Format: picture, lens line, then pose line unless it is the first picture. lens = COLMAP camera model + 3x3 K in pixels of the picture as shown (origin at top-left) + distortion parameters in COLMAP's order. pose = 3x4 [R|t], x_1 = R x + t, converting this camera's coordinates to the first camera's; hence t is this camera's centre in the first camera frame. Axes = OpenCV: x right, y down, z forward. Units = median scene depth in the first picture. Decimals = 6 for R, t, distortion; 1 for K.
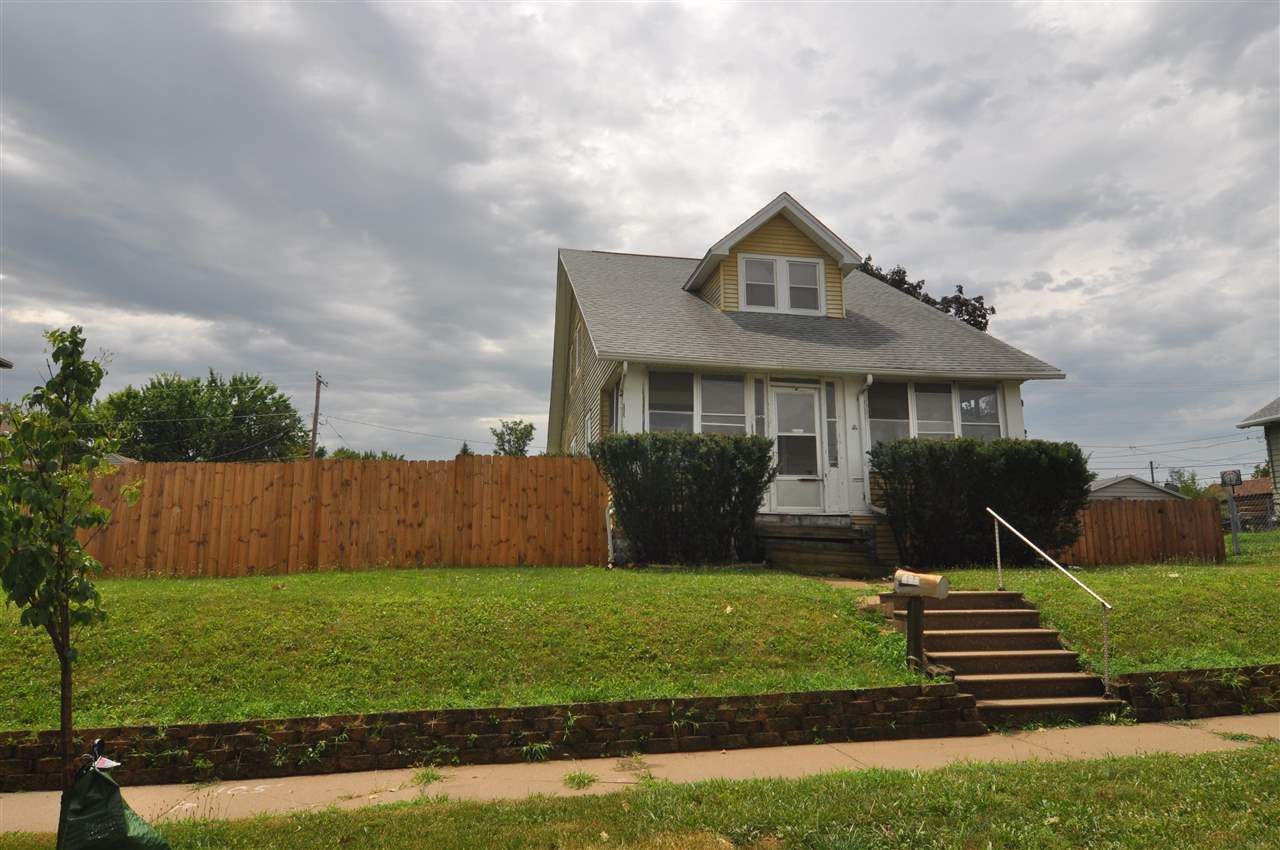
lens RADIAL K [[808.8, 0, 640.0], [0, 808.8, 425.0], [0, 0, 1]] dist [-0.001641, -0.002300]
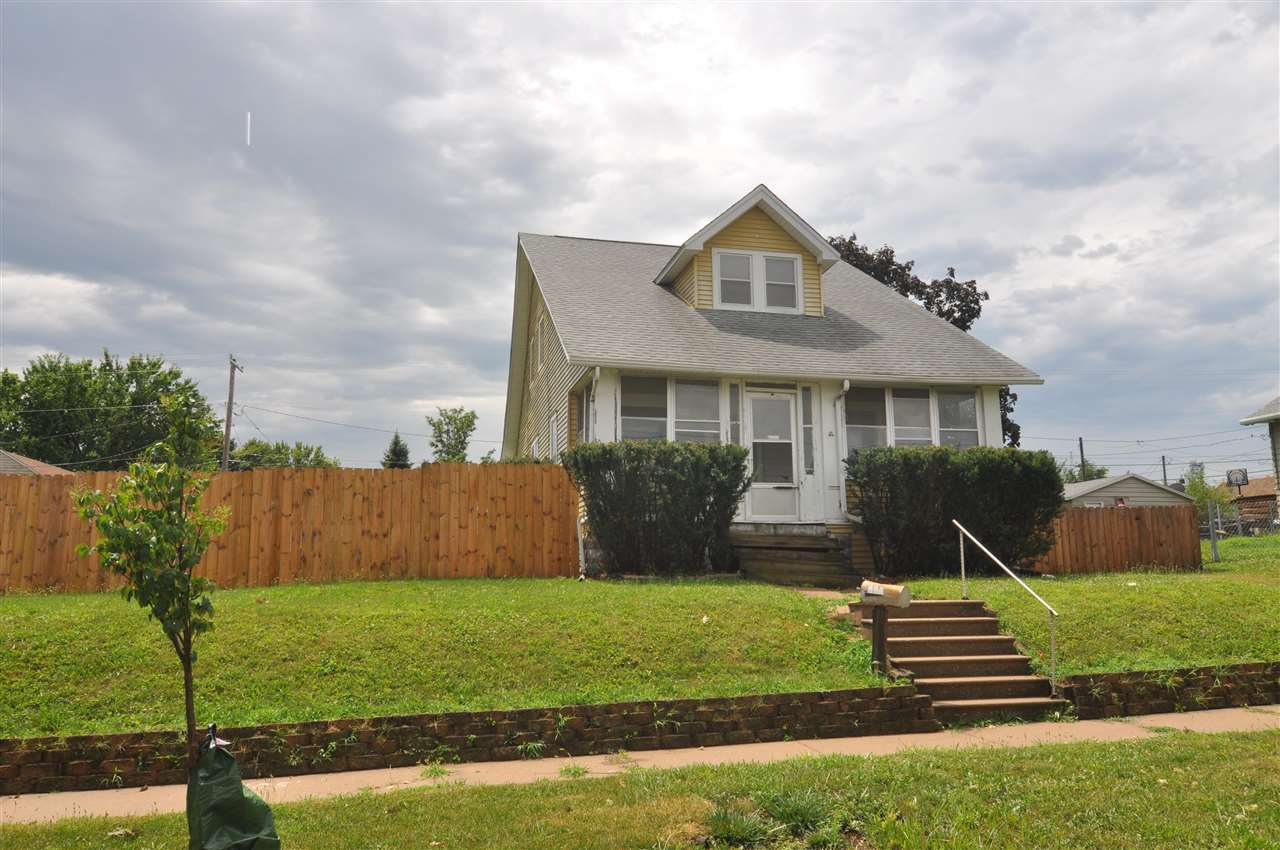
lens RADIAL K [[936.4, 0, 640.0], [0, 936.4, 425.0], [0, 0, 1]] dist [0.004069, 0.001648]
pose [[0.998855, 0.002399, 0.047783, -0.021954], [-0.003154, 0.999871, 0.015723, -0.027861], [-0.047739, -0.015856, 0.998734, -0.134770]]
